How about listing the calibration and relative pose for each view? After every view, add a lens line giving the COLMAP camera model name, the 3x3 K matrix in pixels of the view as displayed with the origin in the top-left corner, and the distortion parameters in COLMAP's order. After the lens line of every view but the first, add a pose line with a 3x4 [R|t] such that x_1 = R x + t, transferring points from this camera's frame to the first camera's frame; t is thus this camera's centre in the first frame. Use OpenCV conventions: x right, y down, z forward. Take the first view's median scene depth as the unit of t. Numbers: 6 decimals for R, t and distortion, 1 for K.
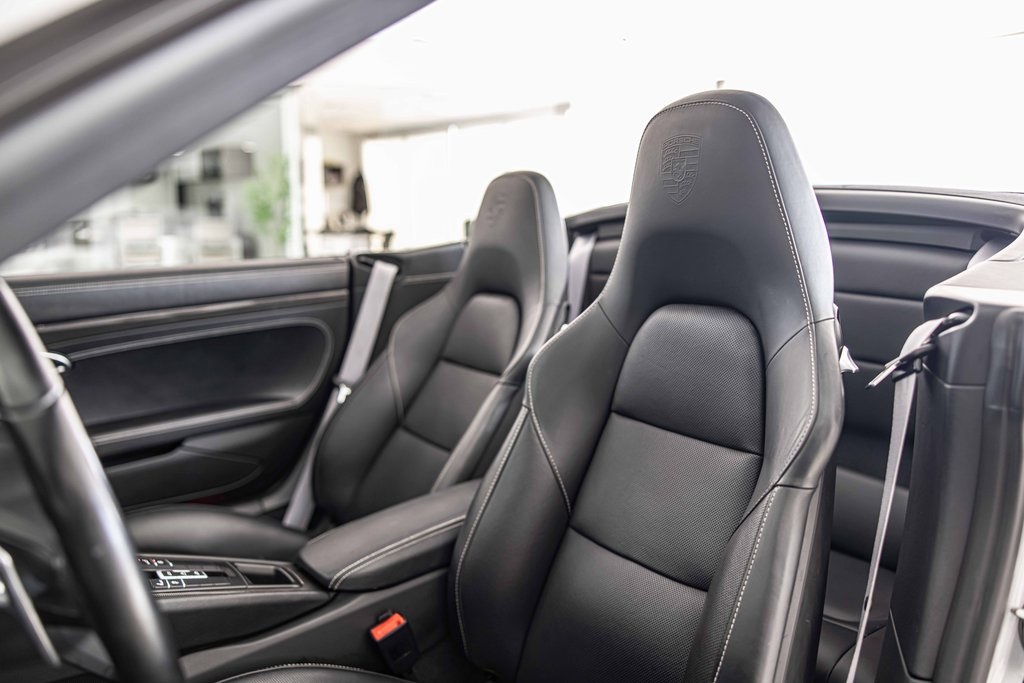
lens RADIAL K [[798.1, 0, 512.2], [0, 798.1, 357.5], [0, 0, 1]] dist [0.003559, 0.005566]
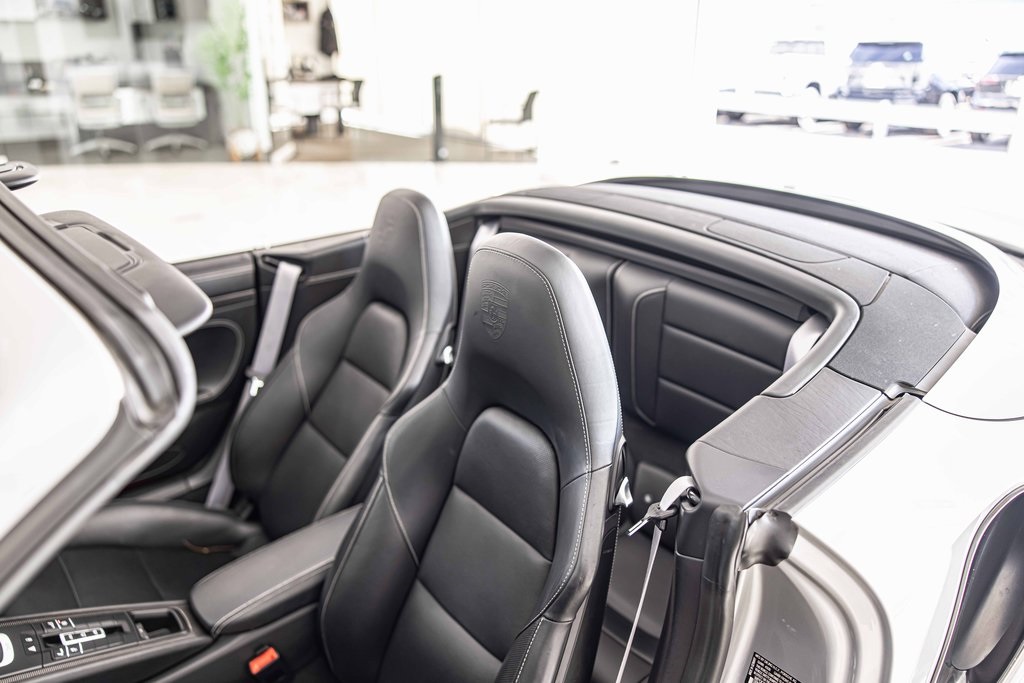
lens RADIAL K [[798.1, 0, 512.2], [0, 798.1, 357.5], [0, 0, 1]] dist [0.003559, 0.005566]
pose [[0.999920, 0.009552, 0.008252, 0.136646], [-0.011147, 0.974939, 0.222192, -0.253360], [-0.005922, -0.222266, 0.974968, -0.056204]]
